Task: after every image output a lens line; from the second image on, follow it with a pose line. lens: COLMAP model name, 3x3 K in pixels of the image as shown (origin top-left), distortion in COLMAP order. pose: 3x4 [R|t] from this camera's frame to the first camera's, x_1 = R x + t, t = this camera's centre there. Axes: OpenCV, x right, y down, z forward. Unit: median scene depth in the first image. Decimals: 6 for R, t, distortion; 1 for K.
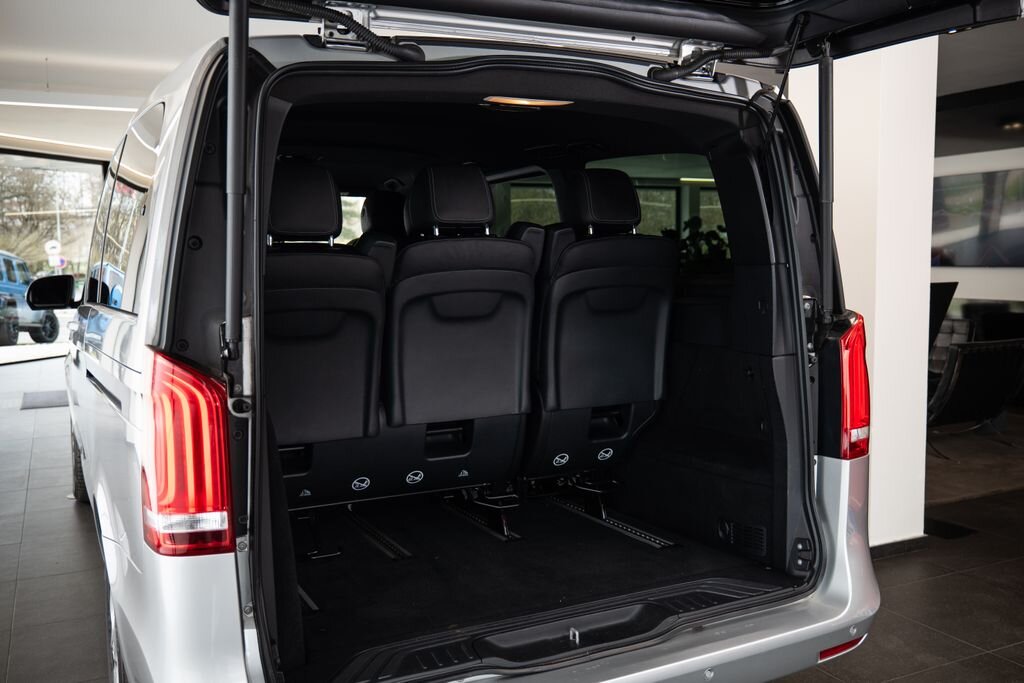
lens RADIAL K [[937.6, 0, 507.7], [0, 937.6, 341.9], [0, 0, 1]] dist [-0.011345, 0.000000]
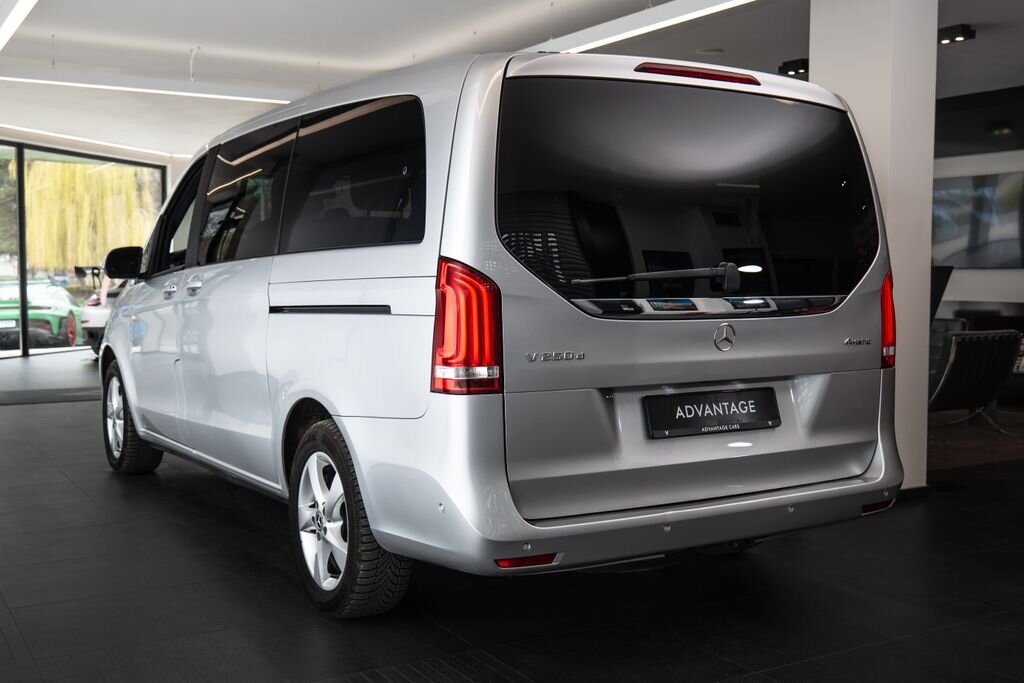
lens RADIAL K [[1154.2, 0, 516.3], [0, 1154.2, 351.6], [0, 0, 1]] dist [-0.012375, 0.000000]
pose [[0.995706, 0.009372, 0.092101, -0.182271], [-0.006819, 0.999585, -0.027993, 0.086781], [-0.092325, 0.027245, 0.995356, -0.353275]]
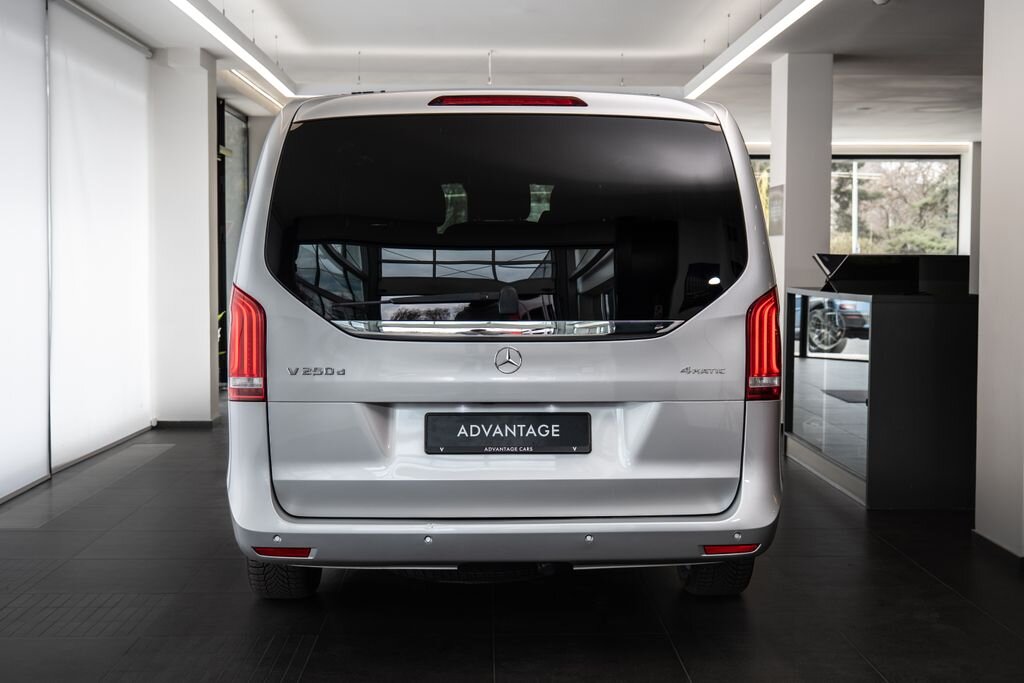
lens RADIAL K [[1268.5, 0, 512.4], [0, 1268.5, 332.0], [0, 0, 1]] dist [-0.004047, 0.000000]
pose [[0.908868, 0.046559, -0.414476, 0.446095], [-0.056340, 0.998347, -0.011398, 0.040689], [0.413260, 0.033711, 0.909989, -0.386650]]
